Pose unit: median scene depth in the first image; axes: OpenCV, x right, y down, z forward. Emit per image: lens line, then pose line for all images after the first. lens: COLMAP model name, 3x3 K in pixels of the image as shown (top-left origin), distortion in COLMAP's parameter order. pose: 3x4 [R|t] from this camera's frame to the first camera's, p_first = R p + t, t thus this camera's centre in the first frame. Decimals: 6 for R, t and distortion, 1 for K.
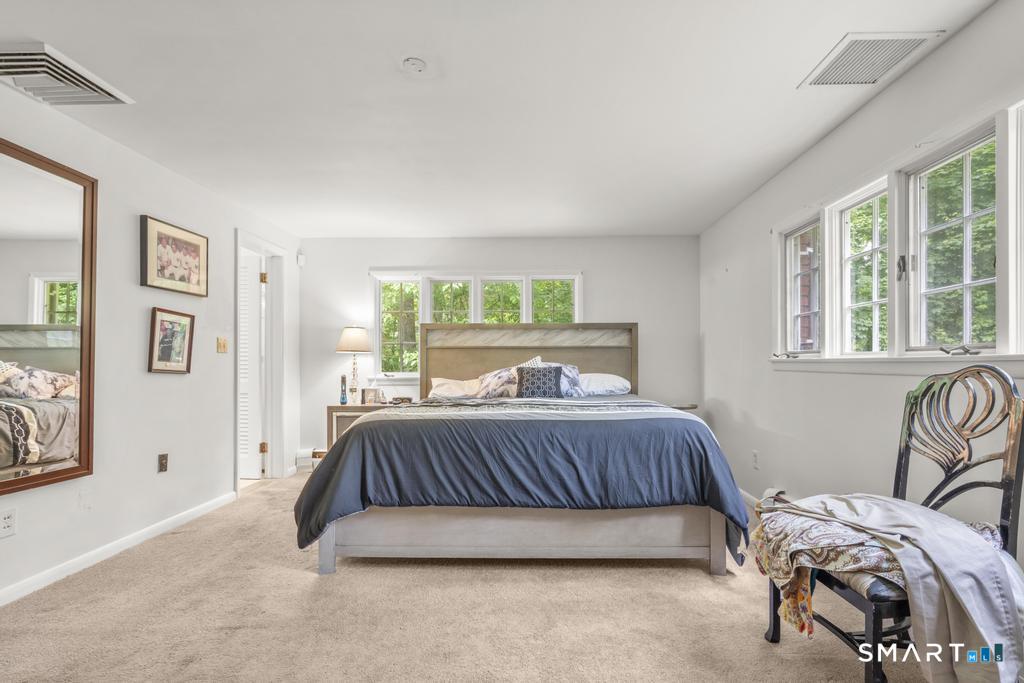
lens RADIAL K [[477.2, 0, 514.9], [0, 477.2, 361.0], [0, 0, 1]] dist [0.002116, 0.000119]
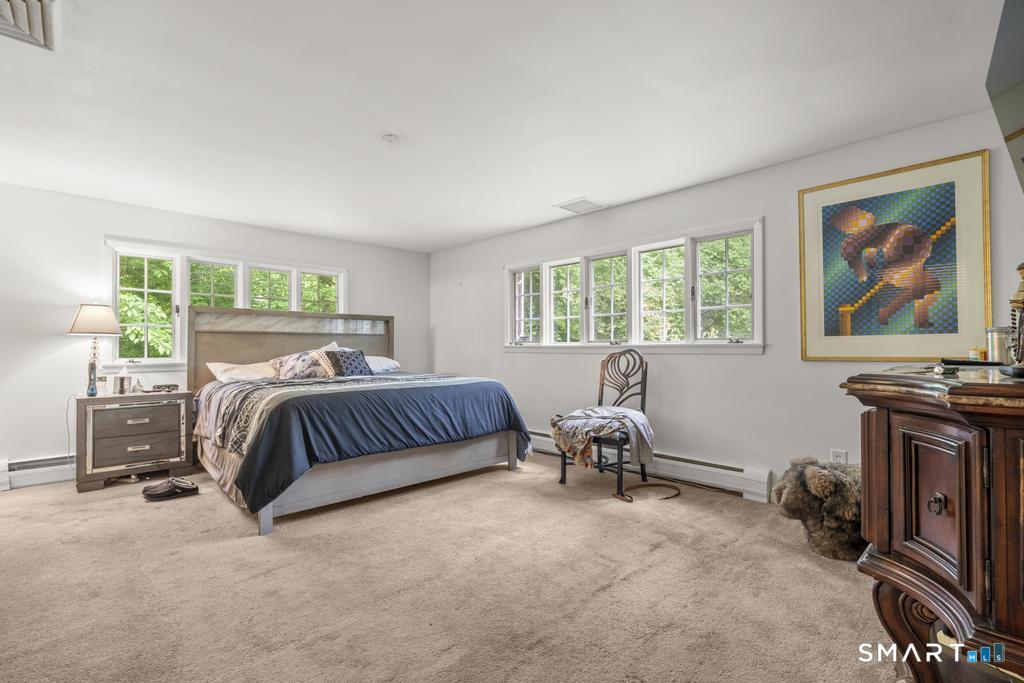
lens RADIAL K [[456.4, 0, 512.0], [0, 456.4, 341.5], [0, 0, 1]] dist [-0.001130, 0.000480]
pose [[0.706886, 0.011831, 0.707229, -0.759973], [-0.004484, 0.999915, -0.012246, 0.001495], [-0.707314, 0.005485, 0.706879, -0.175355]]
